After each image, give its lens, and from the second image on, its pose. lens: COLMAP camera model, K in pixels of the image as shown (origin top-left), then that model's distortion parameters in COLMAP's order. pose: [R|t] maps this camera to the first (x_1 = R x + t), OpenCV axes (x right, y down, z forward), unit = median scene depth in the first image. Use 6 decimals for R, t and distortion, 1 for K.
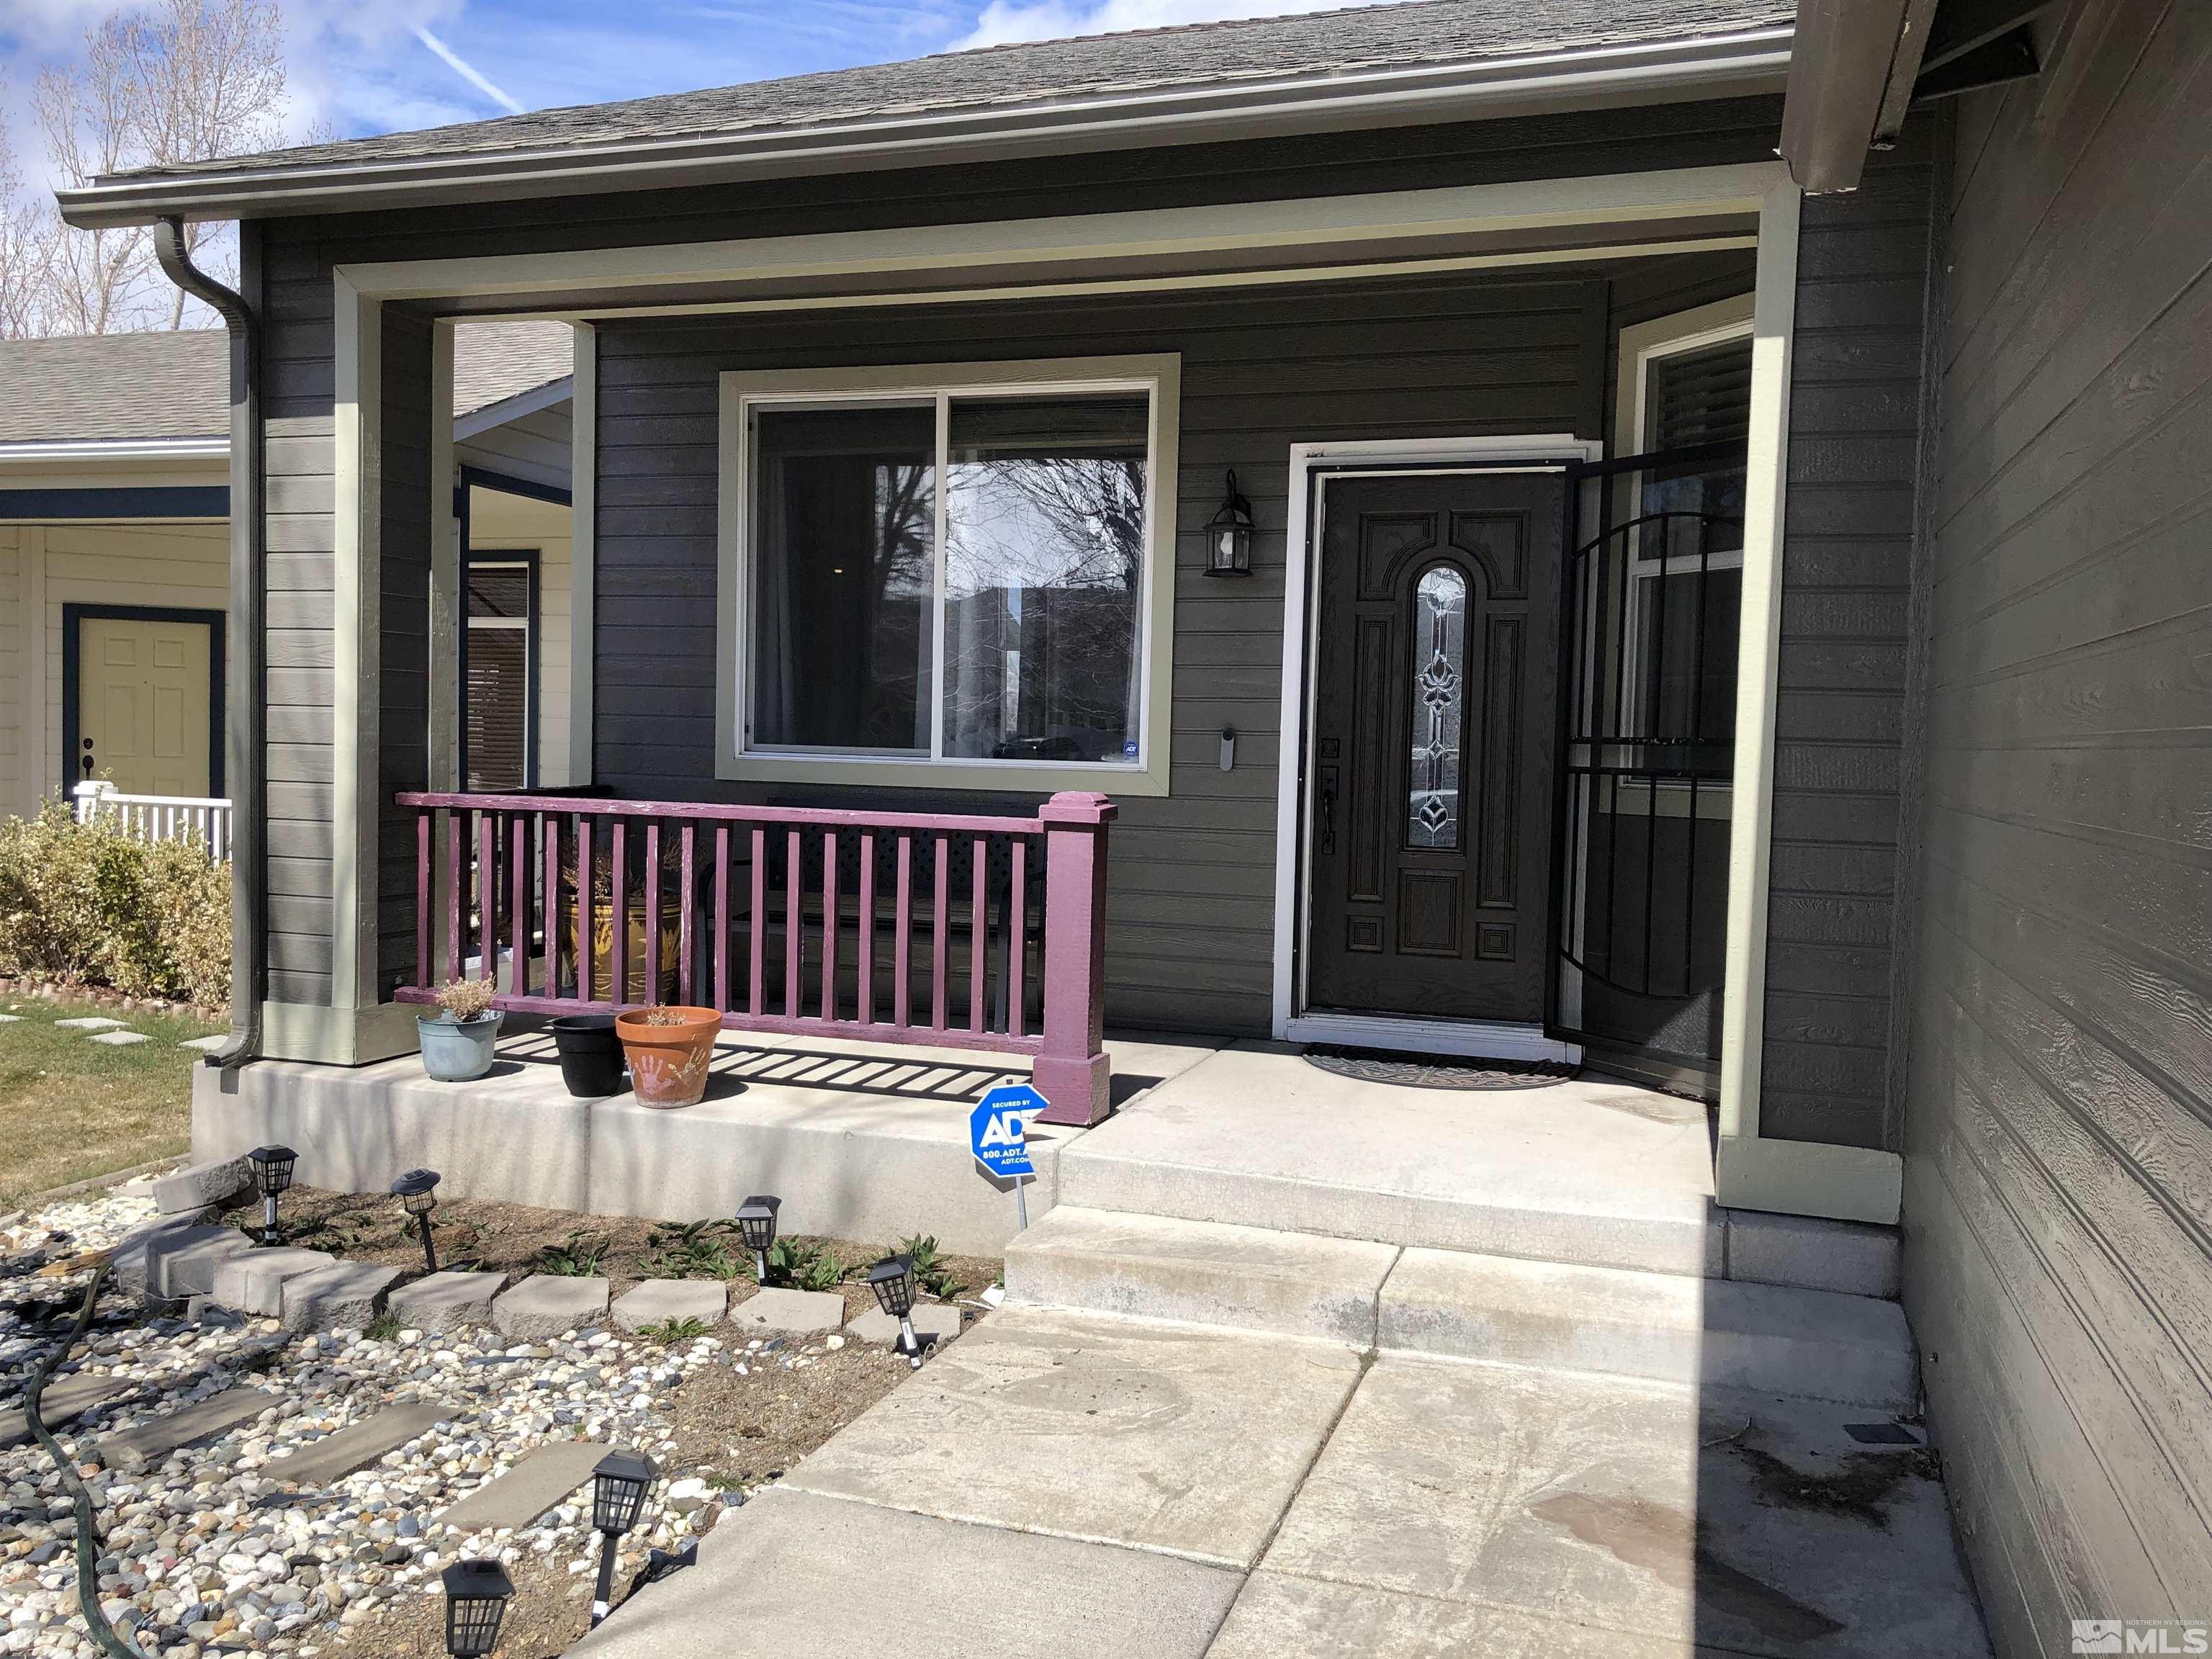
lens RADIAL K [[1811.5, 0, 1107.2], [0, 1811.5, 826.9], [0, 0, 1]] dist [-0.013425, -0.001397]
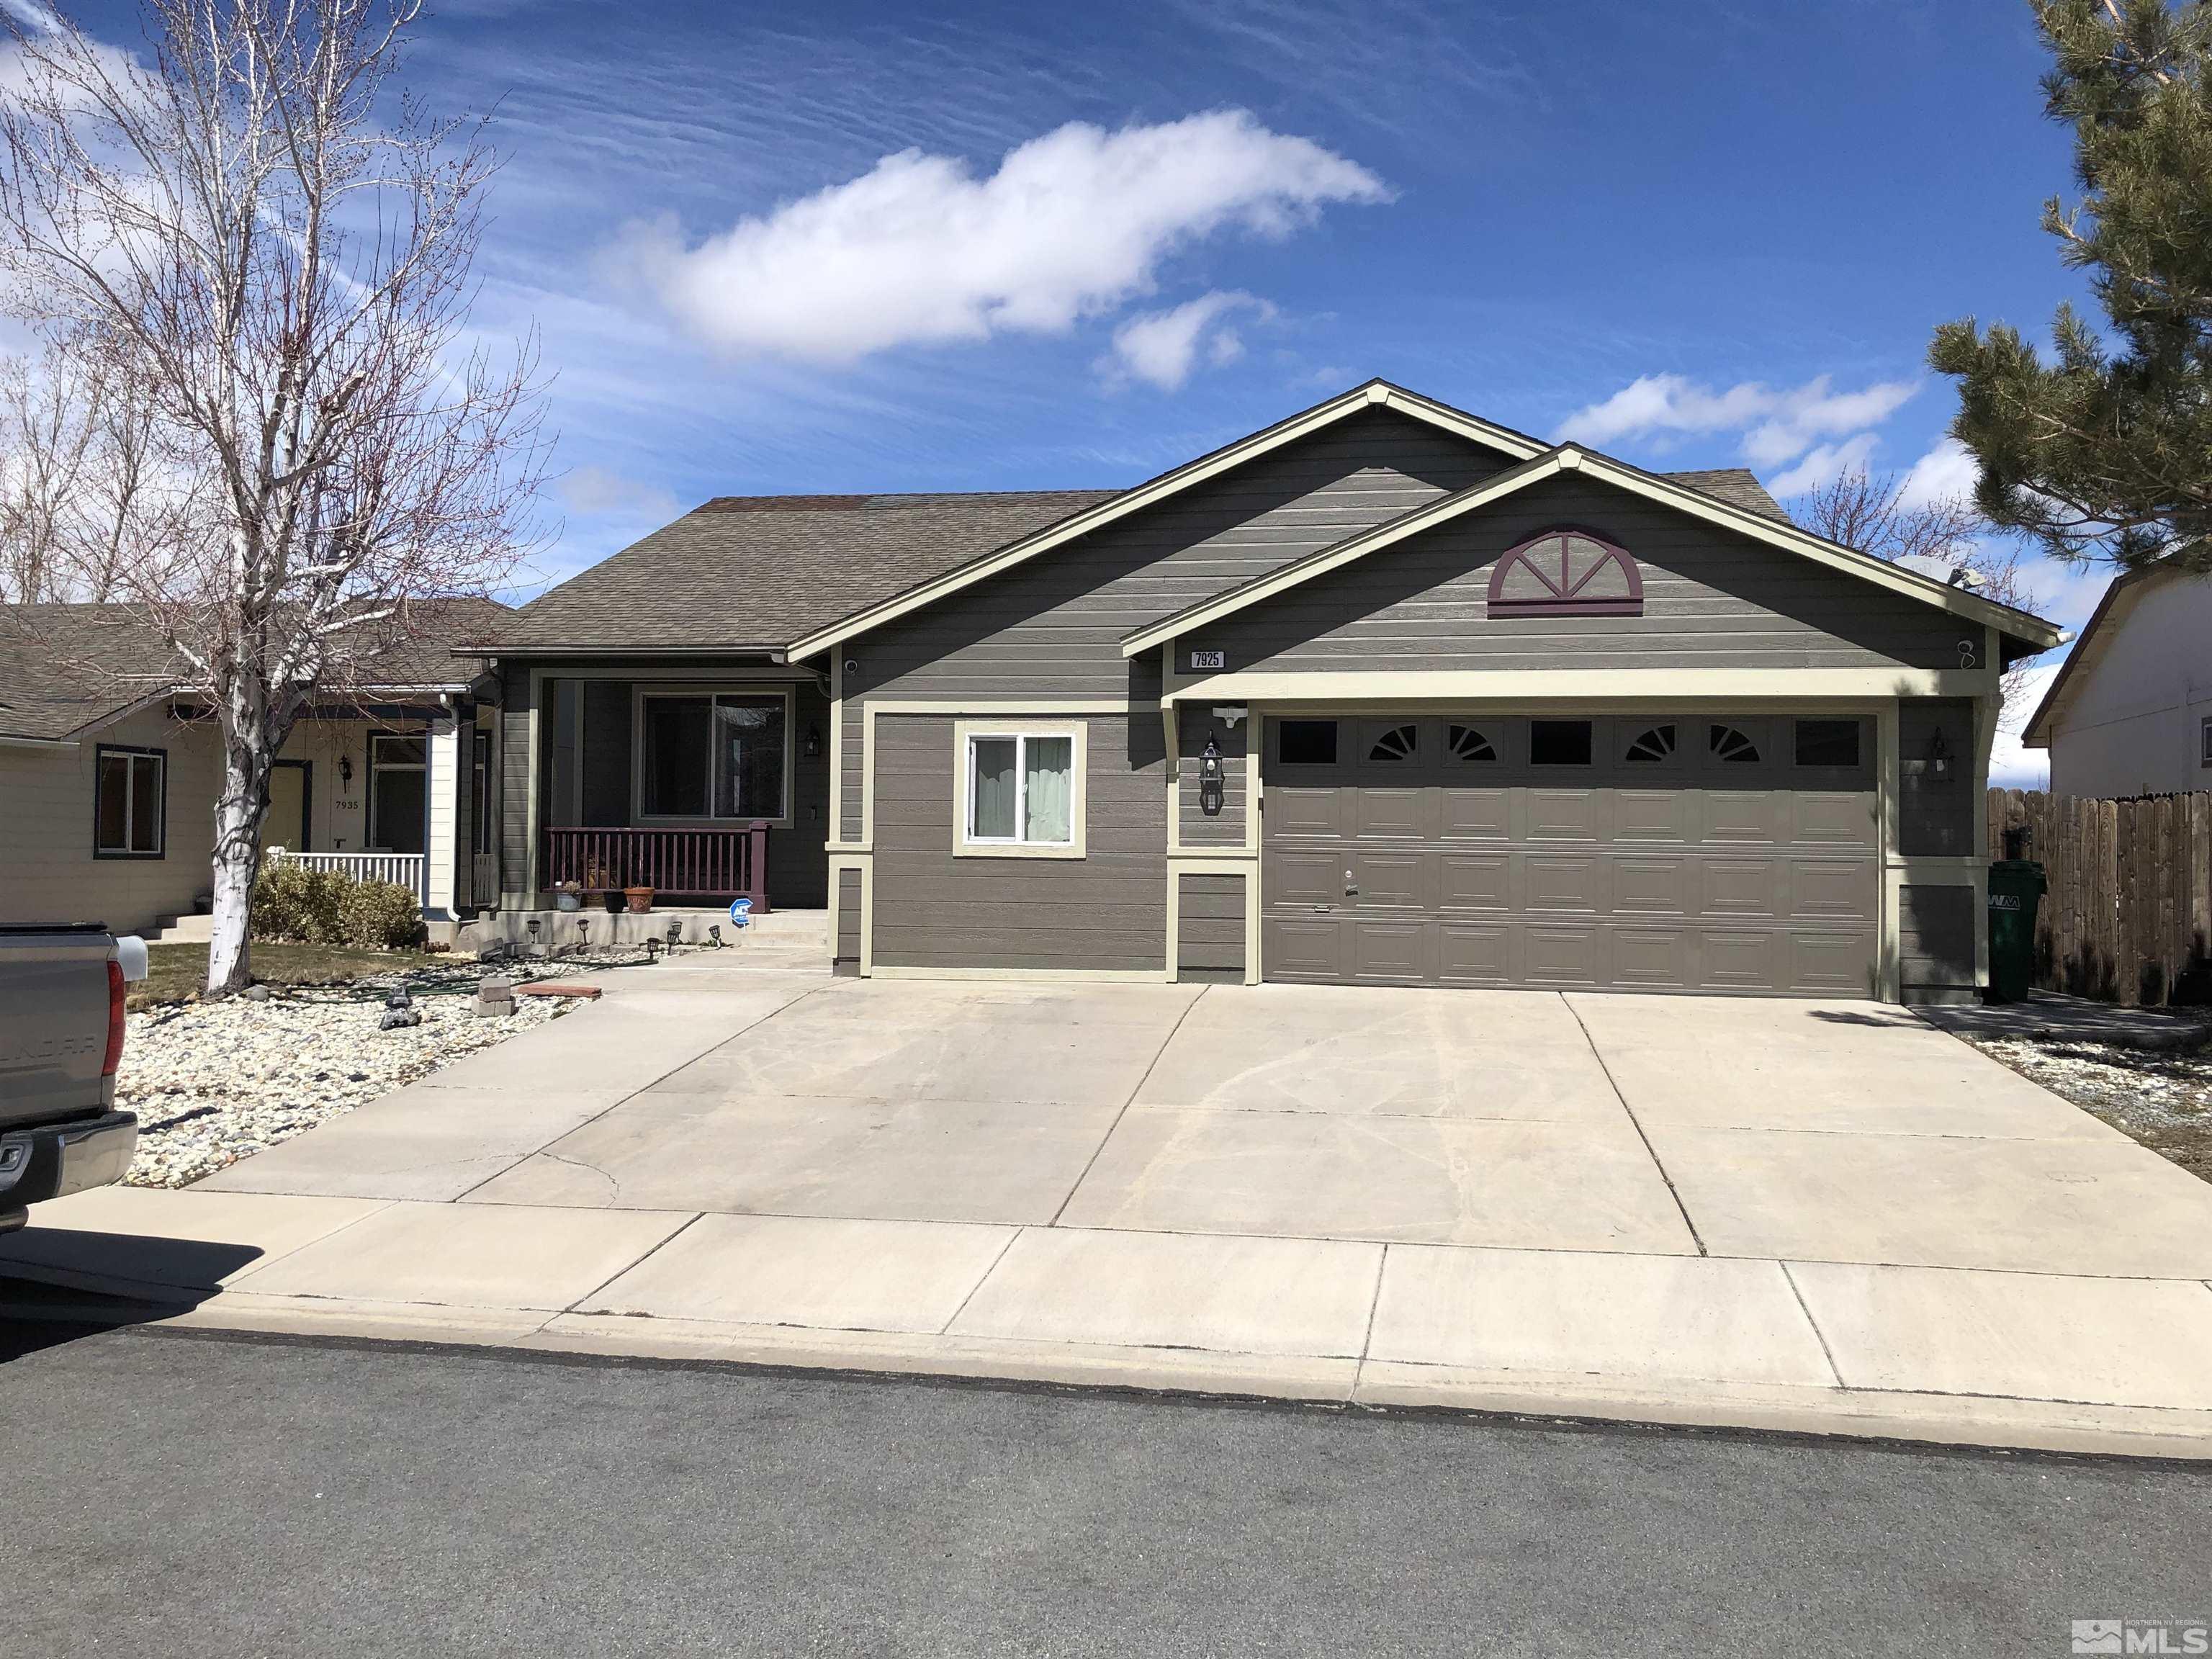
lens RADIAL K [[1811.5, 0, 1099.3], [0, 1811.5, 829.7], [0, 0, 1]] dist [-0.013425, -0.001397]
pose [[0.987656, -0.013257, 0.156078, 0.077365], [0.023029, 0.997874, -0.060966, 0.205452], [-0.154938, 0.063808, 0.985861, -2.330479]]
